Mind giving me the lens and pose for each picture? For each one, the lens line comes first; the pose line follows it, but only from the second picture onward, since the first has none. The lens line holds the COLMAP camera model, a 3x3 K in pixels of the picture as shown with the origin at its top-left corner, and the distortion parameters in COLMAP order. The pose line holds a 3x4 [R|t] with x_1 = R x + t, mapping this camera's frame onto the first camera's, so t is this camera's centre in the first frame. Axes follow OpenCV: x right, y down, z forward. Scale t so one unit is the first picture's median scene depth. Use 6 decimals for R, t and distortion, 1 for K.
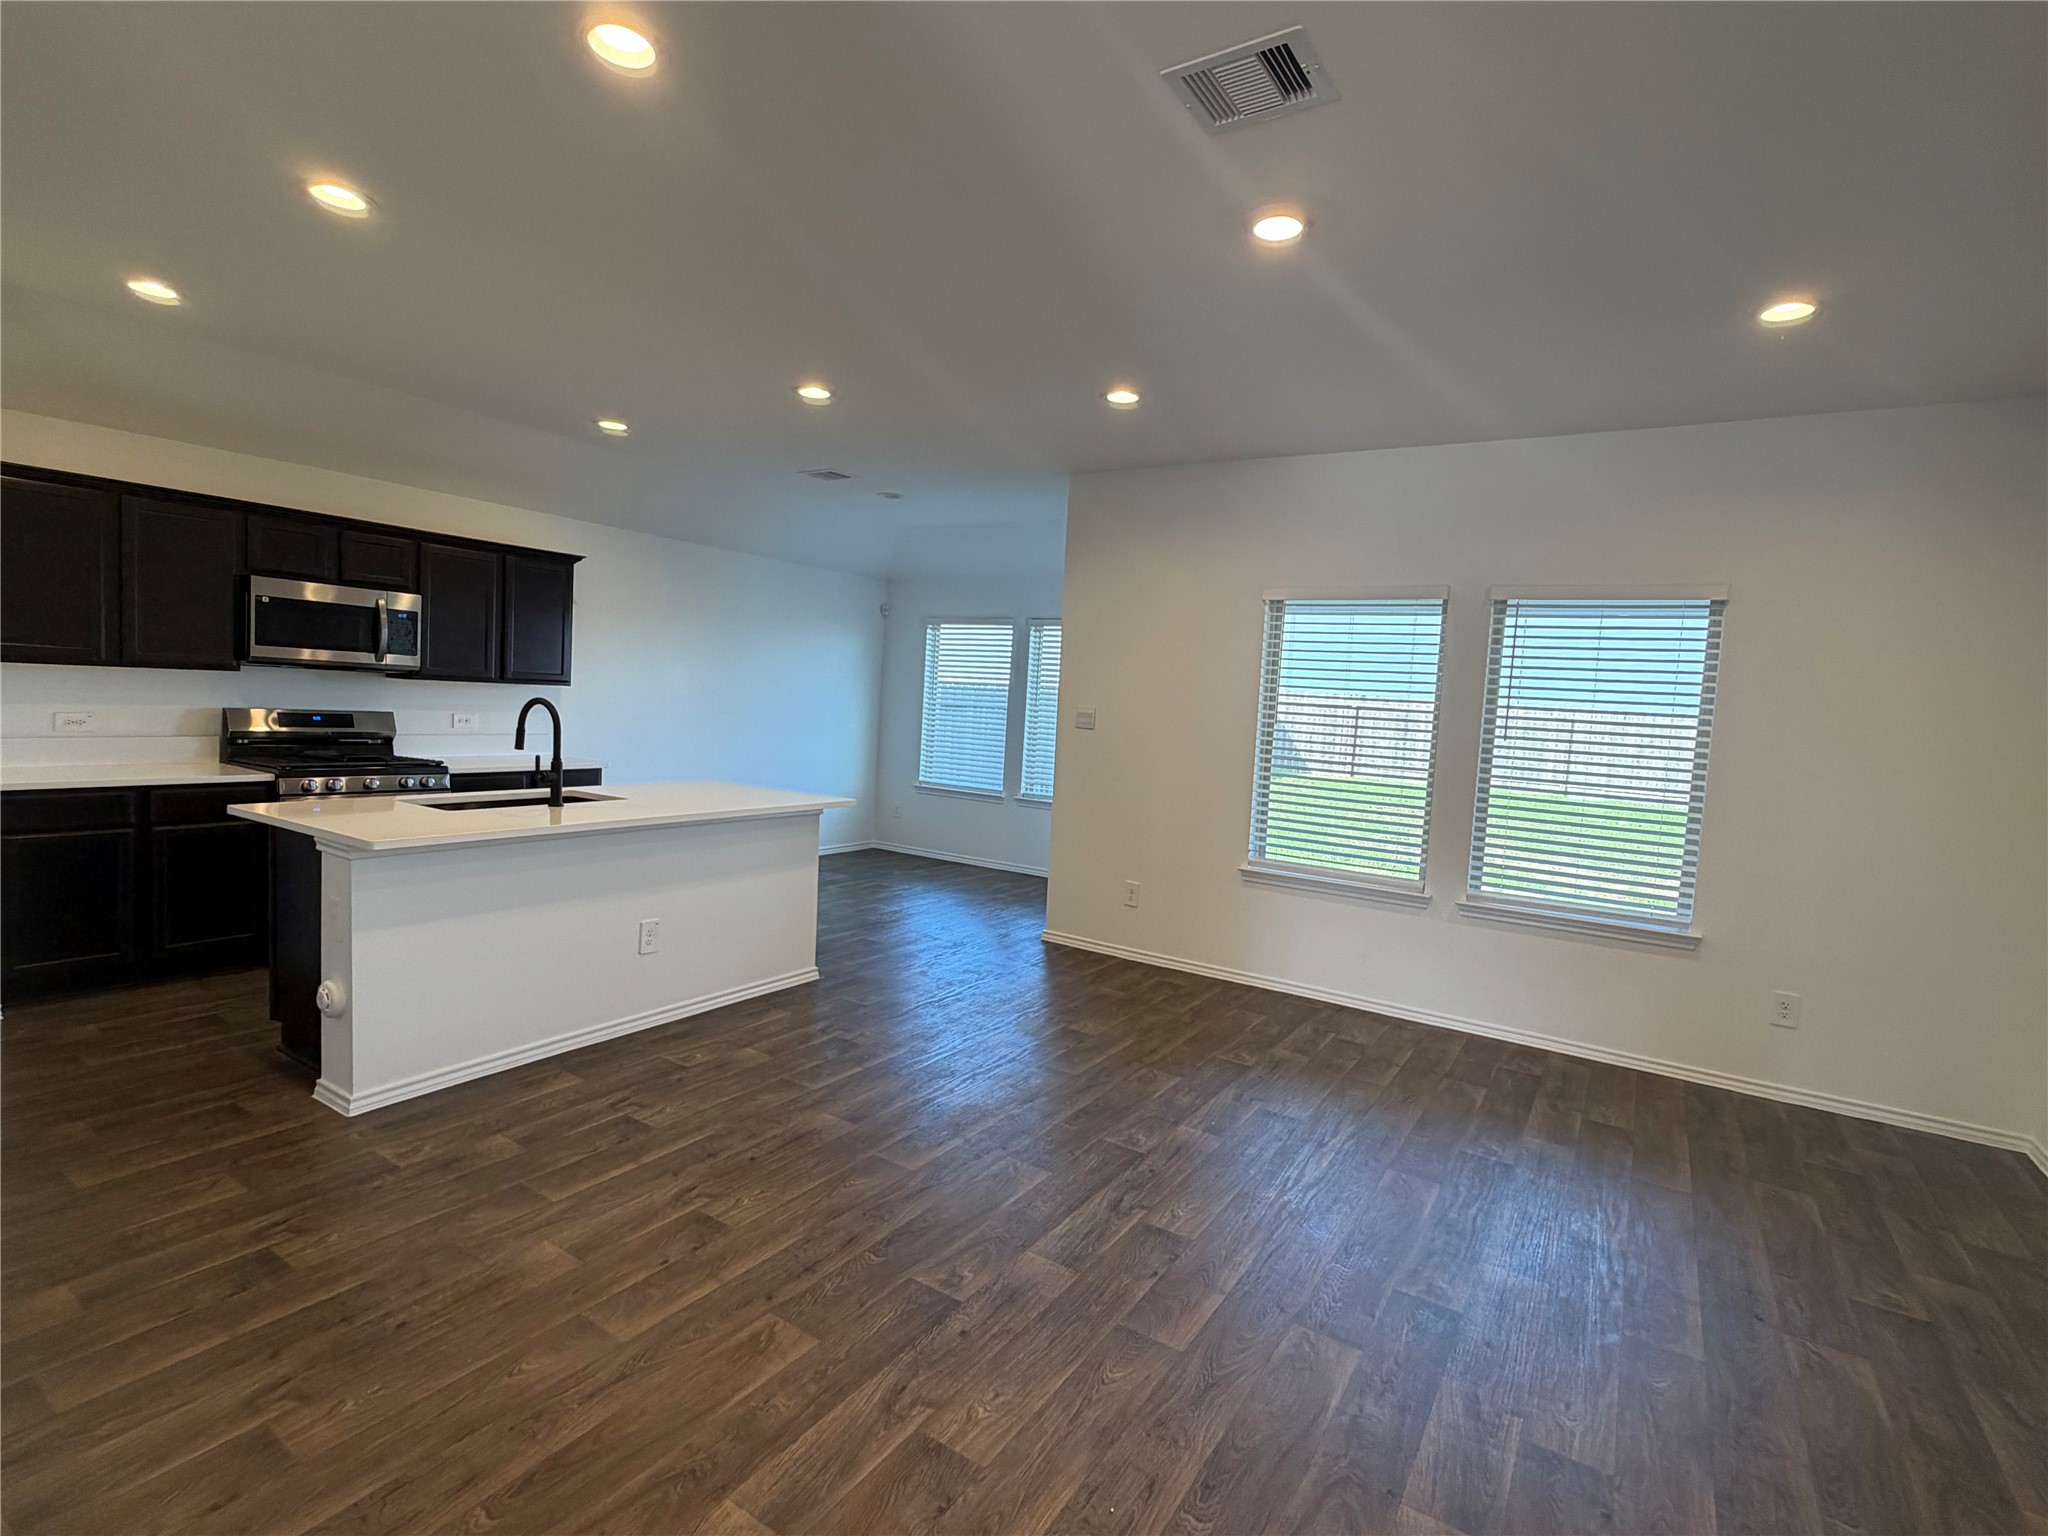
lens RADIAL K [[979.2, 0, 1028.9], [0, 979.2, 770.8], [0, 0, 1]] dist [-0.000365, -0.000023]
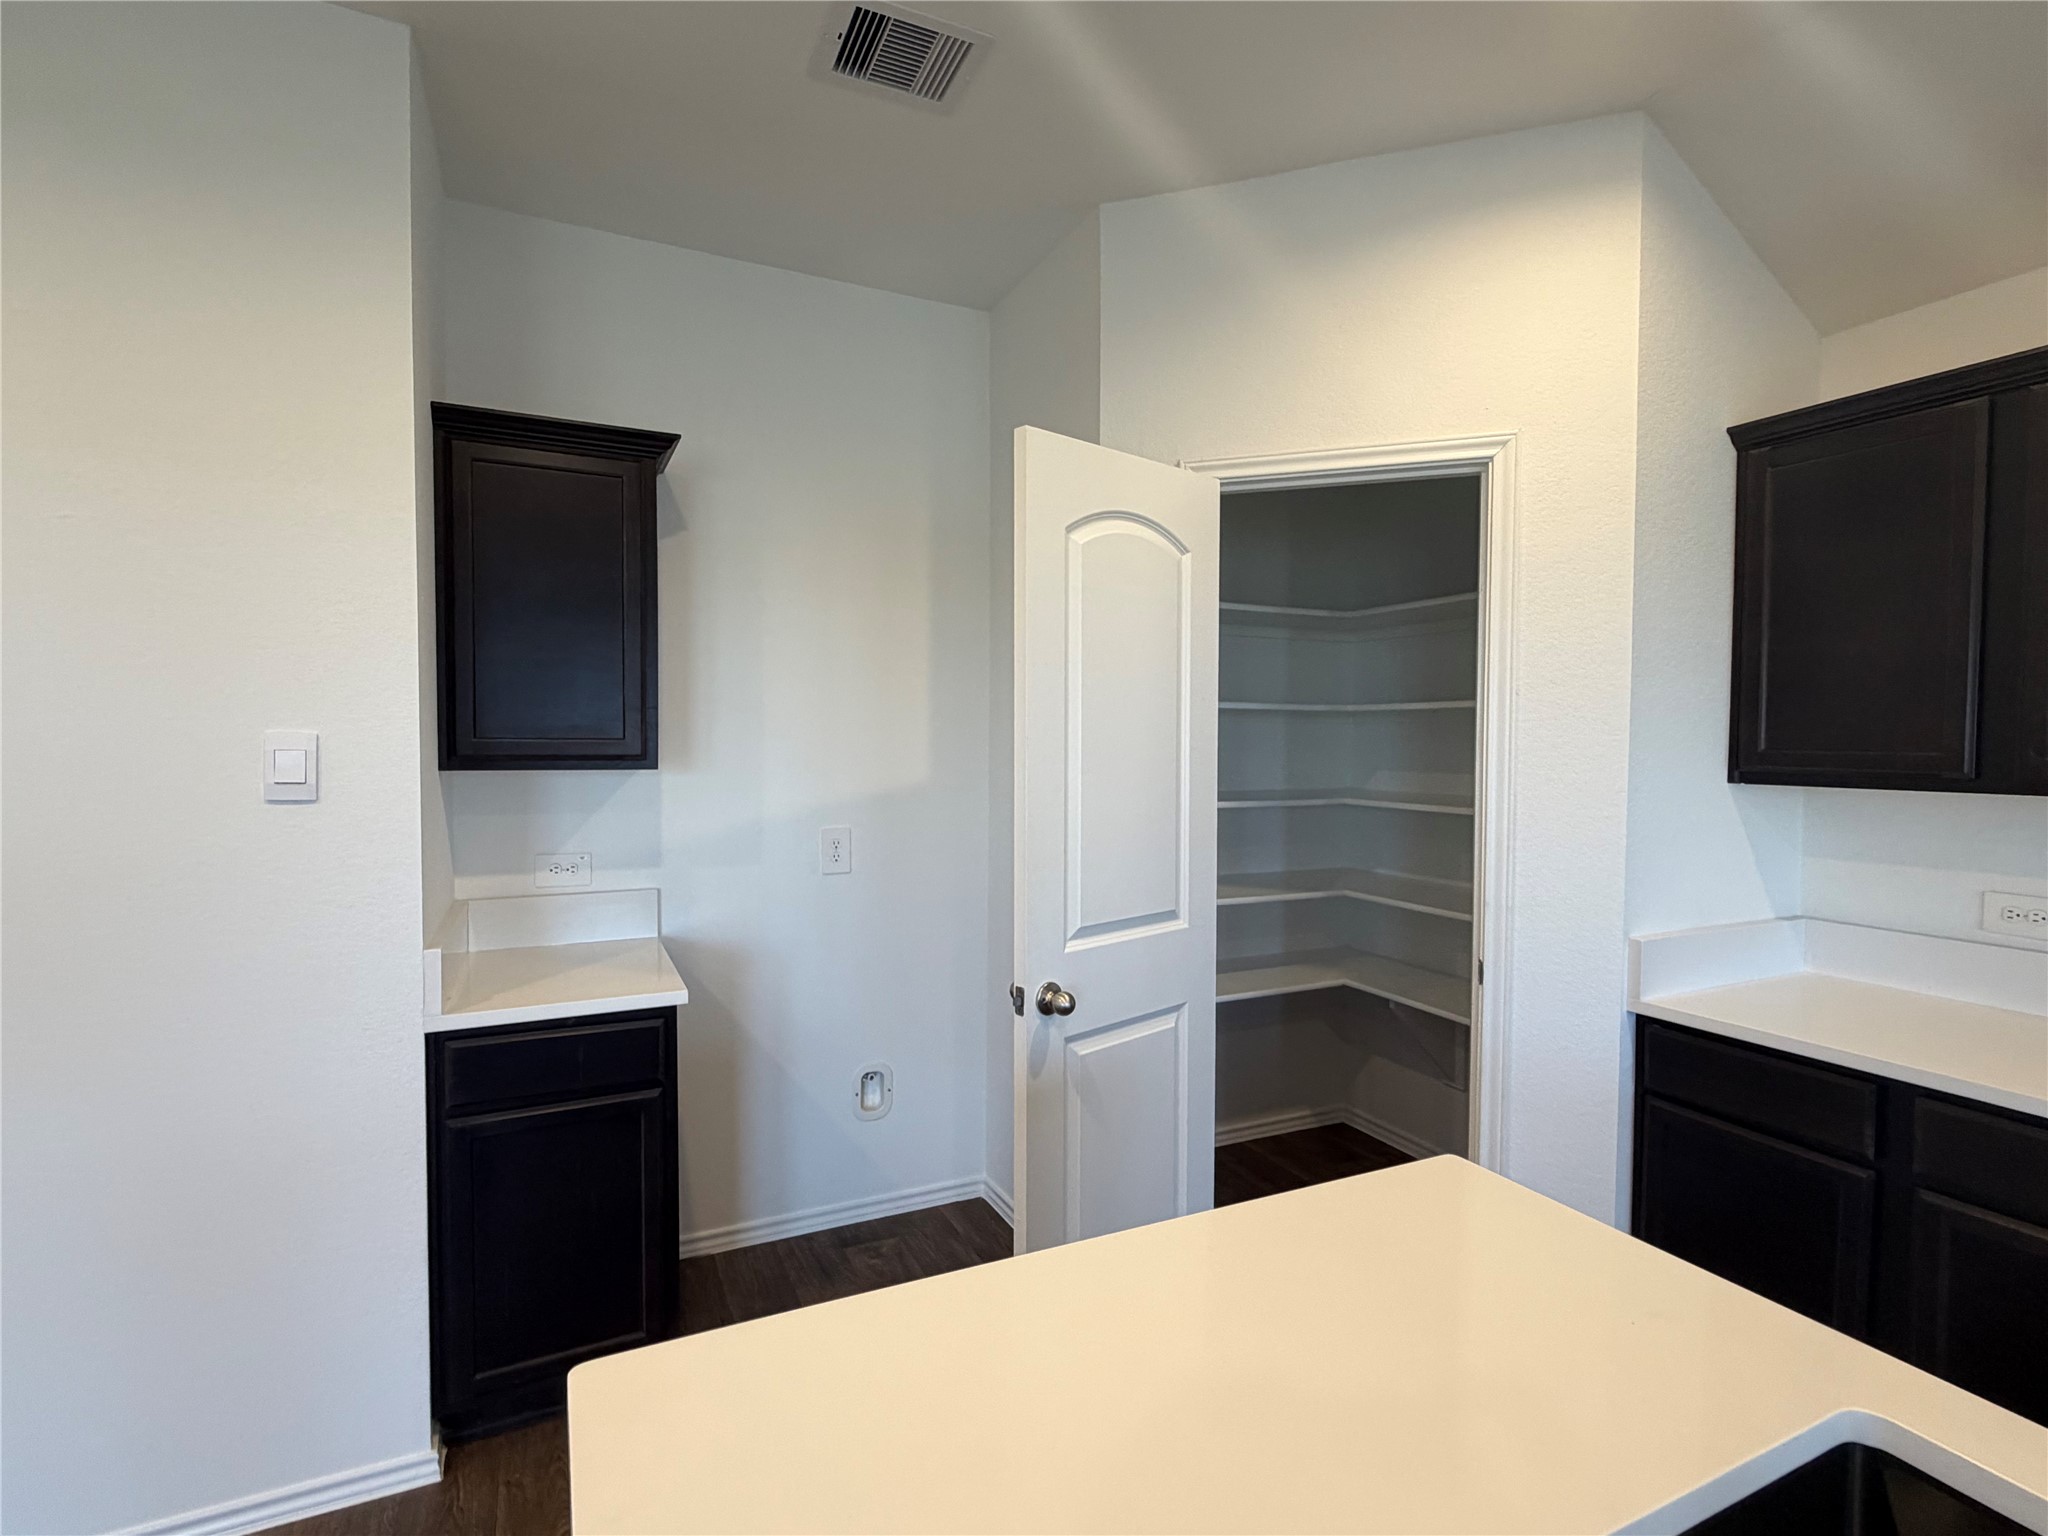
lens RADIAL K [[979.2, 0, 1028.9], [0, 979.2, 770.8], [0, 0, 1]] dist [-0.000365, -0.000023]
pose [[-0.524552, -0.029917, -0.850852, -0.325731], [-0.104428, 0.994097, 0.029427, -0.079329], [0.844949, 0.104289, -0.524580, 0.810503]]
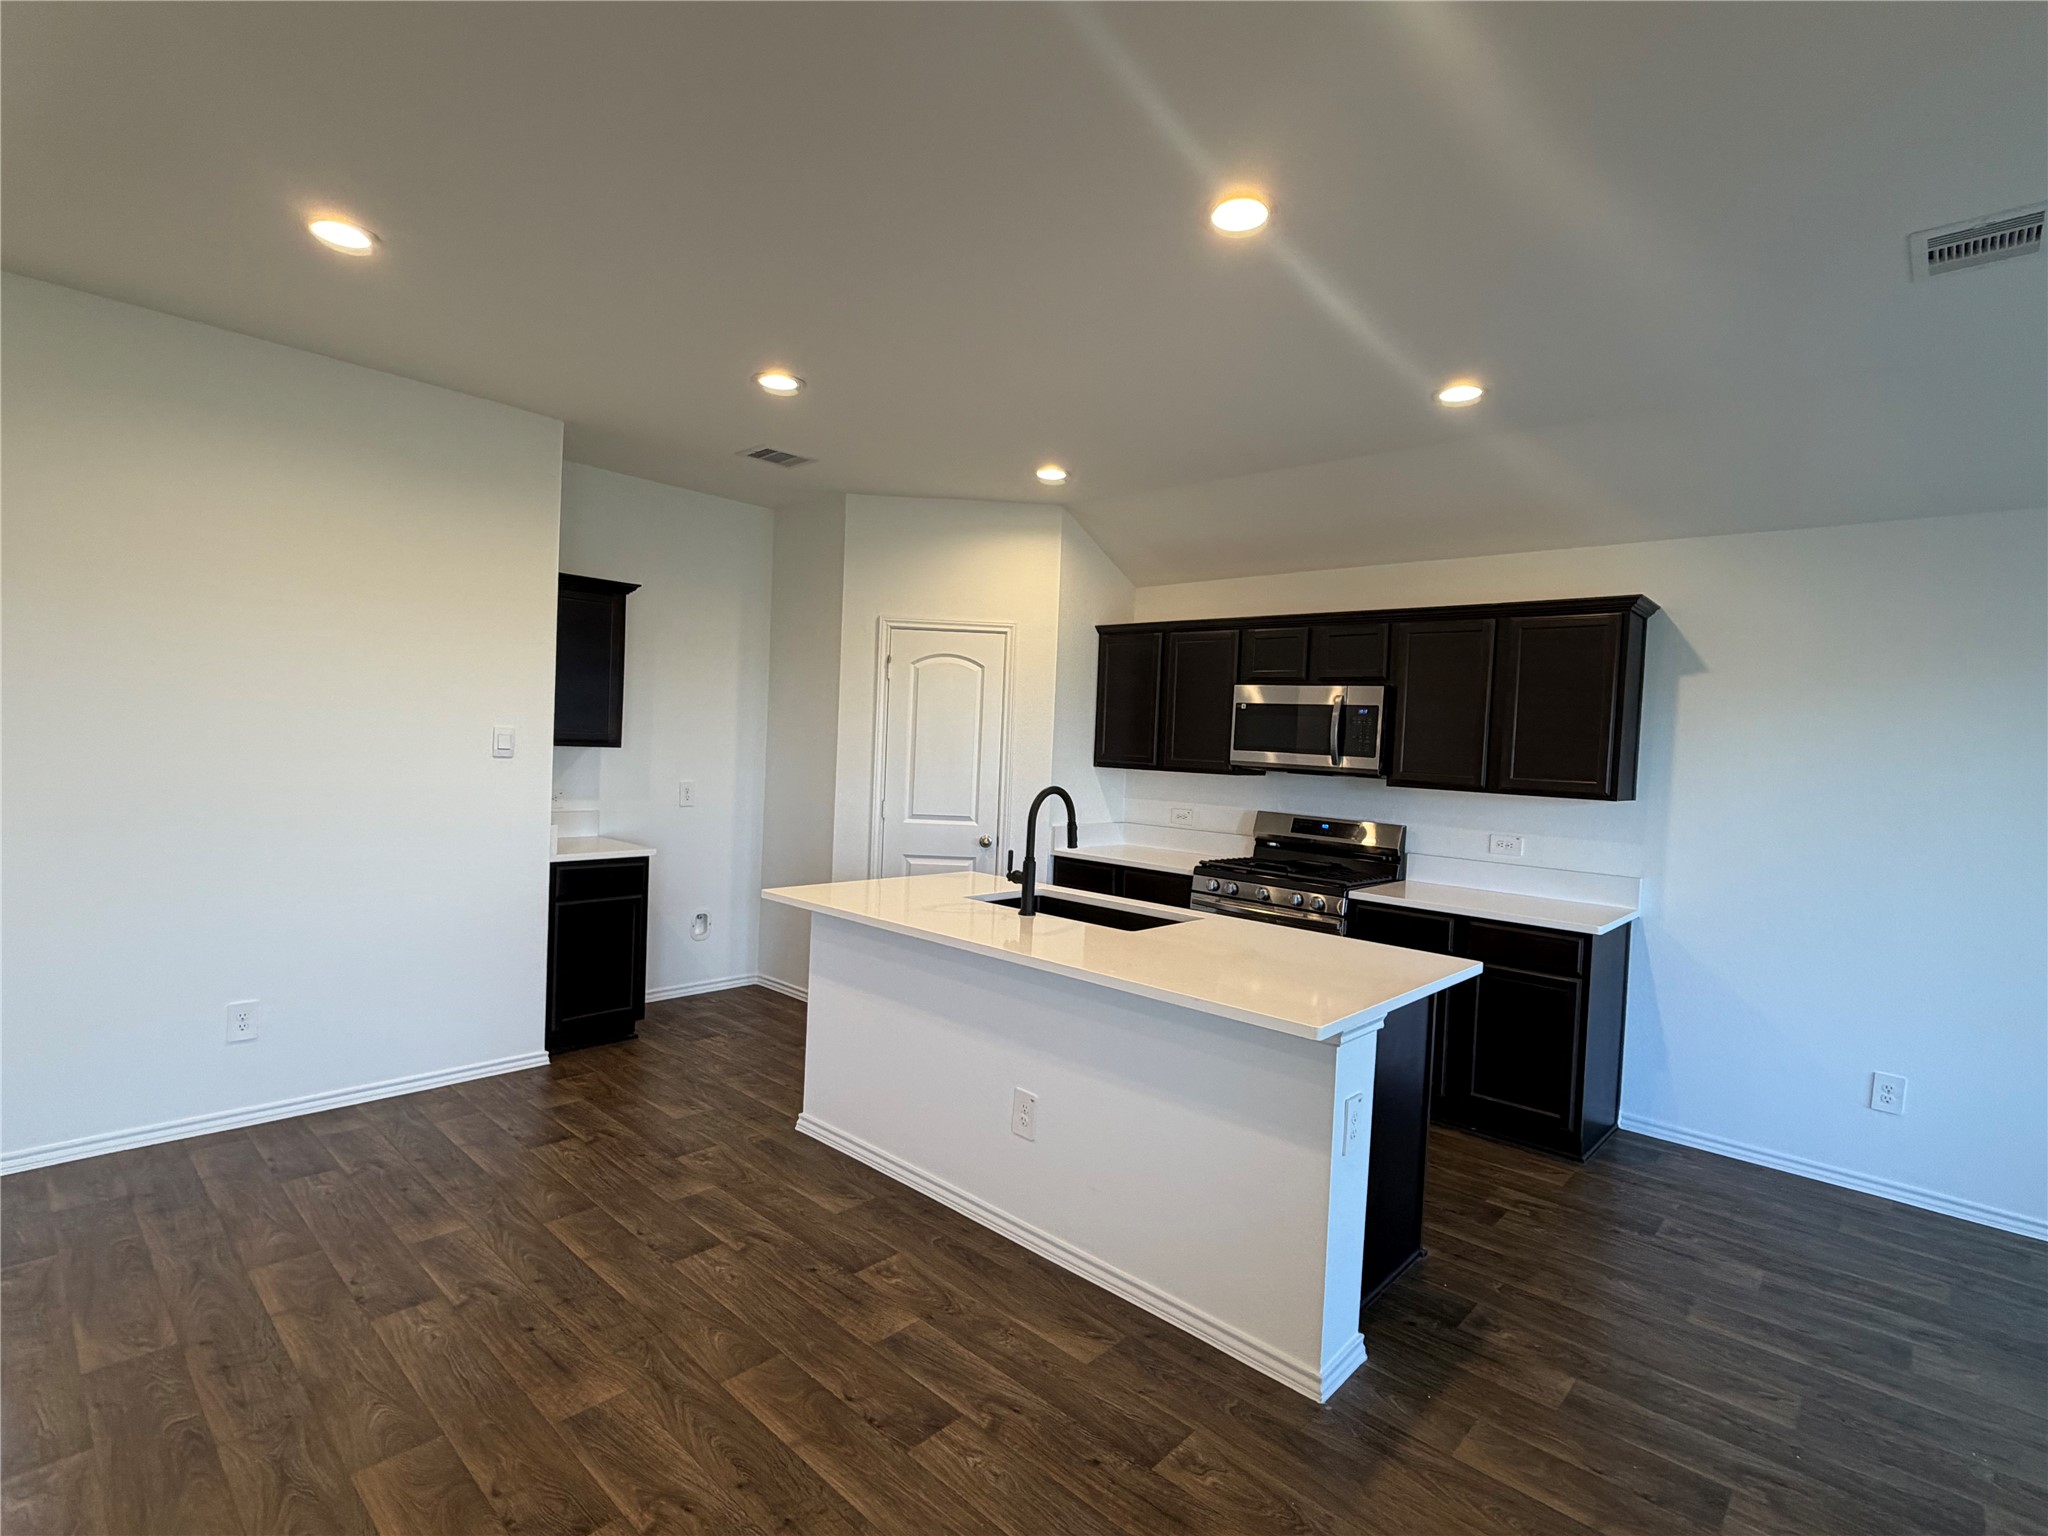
lens RADIAL K [[987.2, 0, 1024.0], [0, 987.2, 768.0], [0, 0, 1]] dist [0.001914, -0.000503]
pose [[-0.172260, -0.035866, -0.984398, 0.303935], [-0.132131, 0.991147, -0.012991, -0.066115], [0.976150, 0.127832, -0.175474, 0.982032]]
